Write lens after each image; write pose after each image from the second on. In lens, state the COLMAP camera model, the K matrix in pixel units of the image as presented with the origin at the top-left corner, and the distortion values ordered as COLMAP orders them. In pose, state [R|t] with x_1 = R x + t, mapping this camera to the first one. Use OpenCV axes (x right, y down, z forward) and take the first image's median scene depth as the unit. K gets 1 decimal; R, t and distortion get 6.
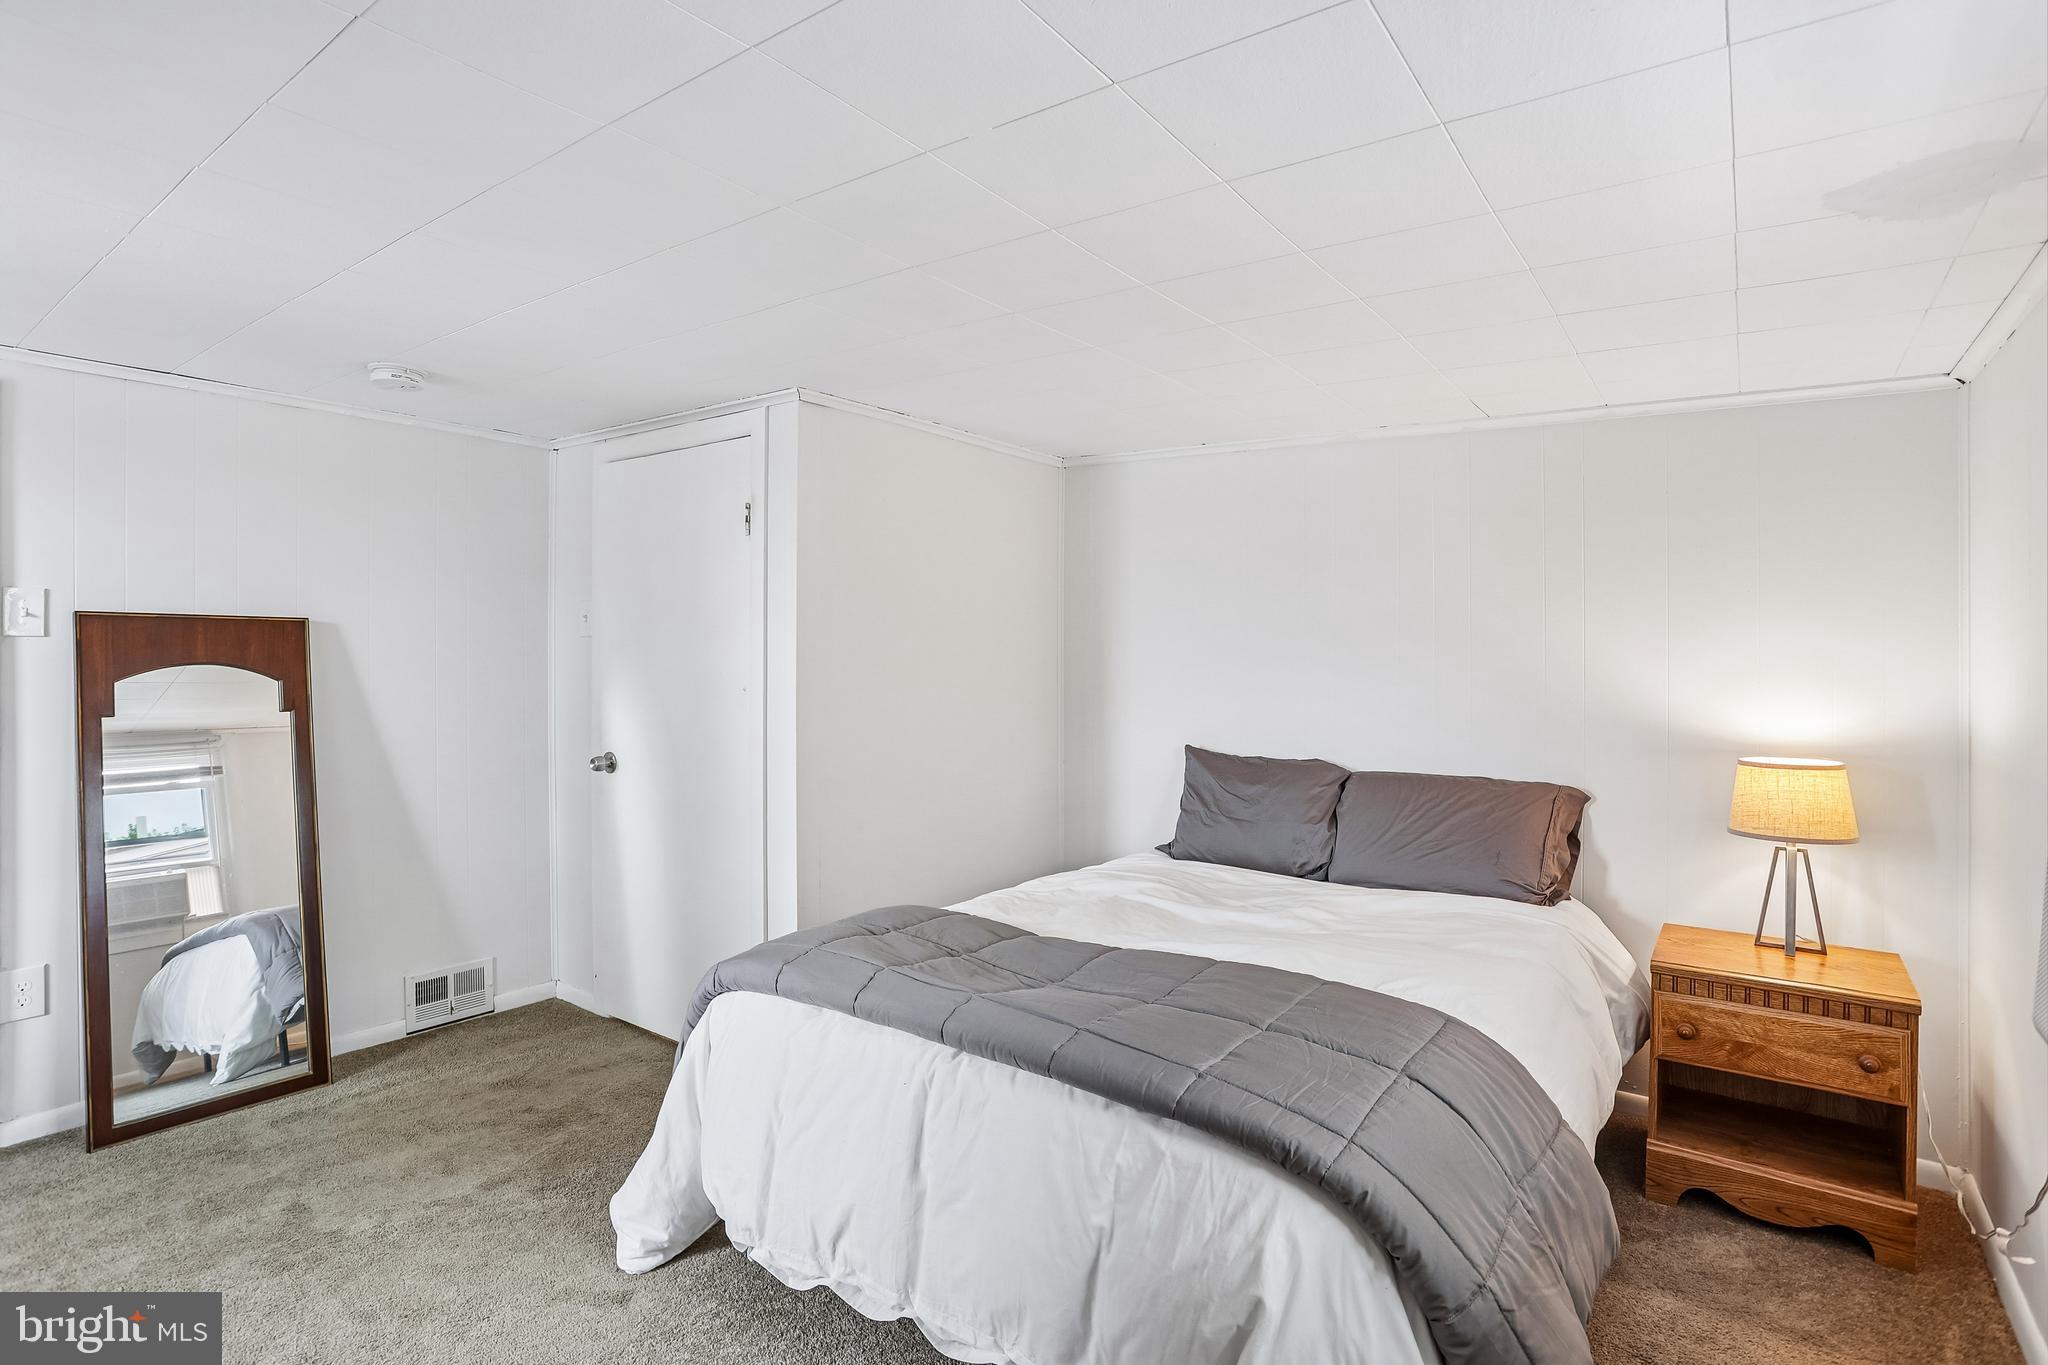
lens RADIAL K [[1015.3, 0, 1019.5], [0, 1015.3, 655.8], [0, 0, 1]] dist [-0.054040, -0.000092]
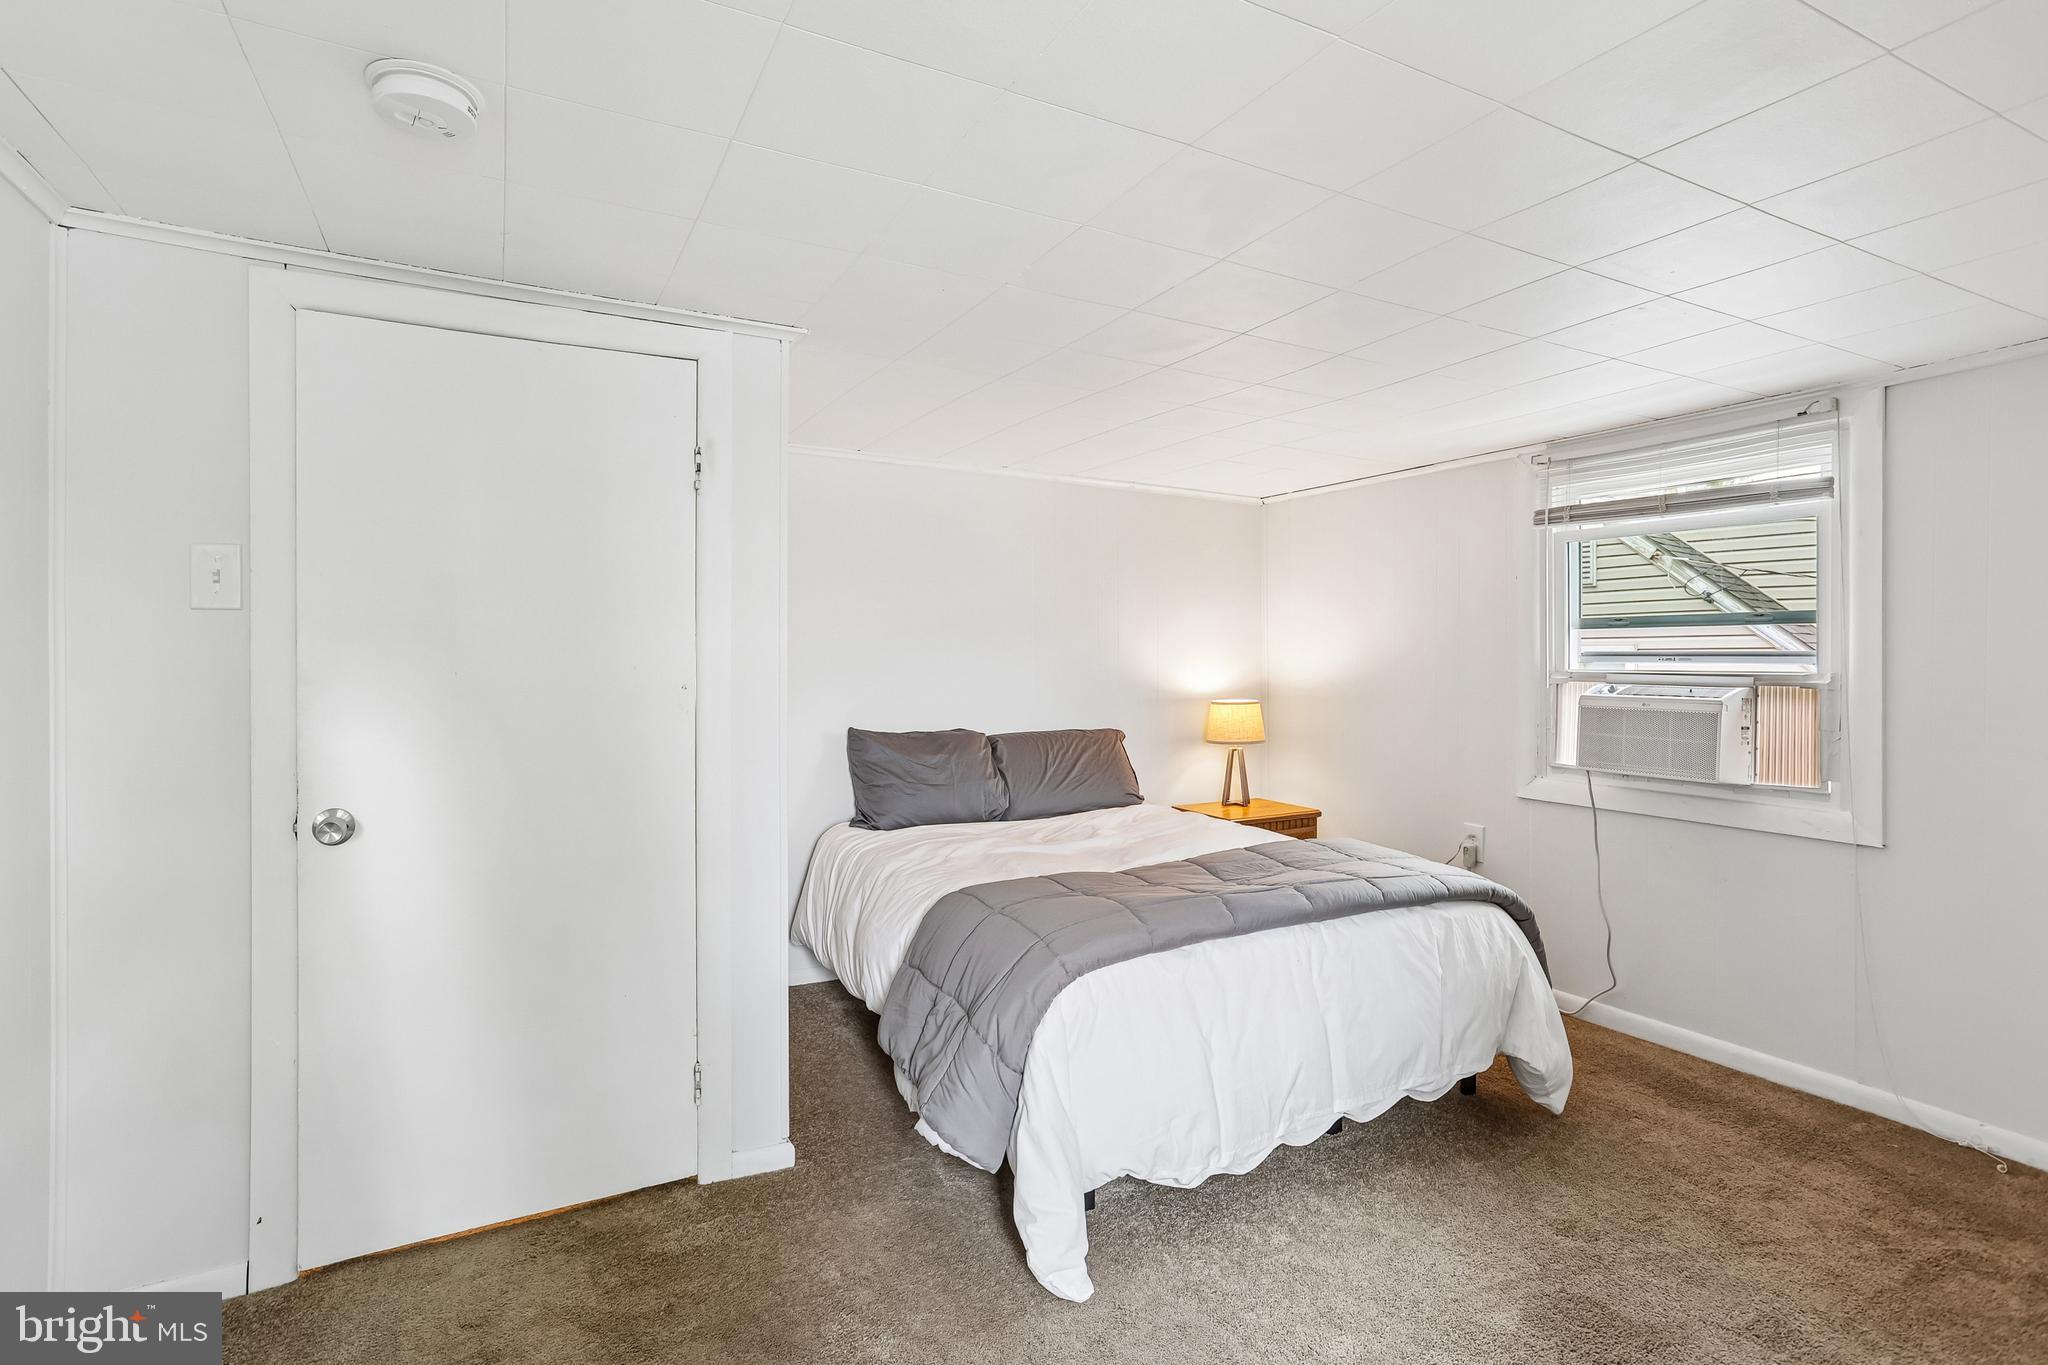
lens RADIAL K [[1015.3, 0, 1019.5], [0, 1015.3, 655.8], [0, 0, 1]] dist [-0.054040, -0.000092]
pose [[0.443518, -0.012712, 0.896175, -1.178558], [0.009876, 0.999908, 0.009296, 0.005564], [-0.896211, 0.004727, 0.443603, 0.594249]]
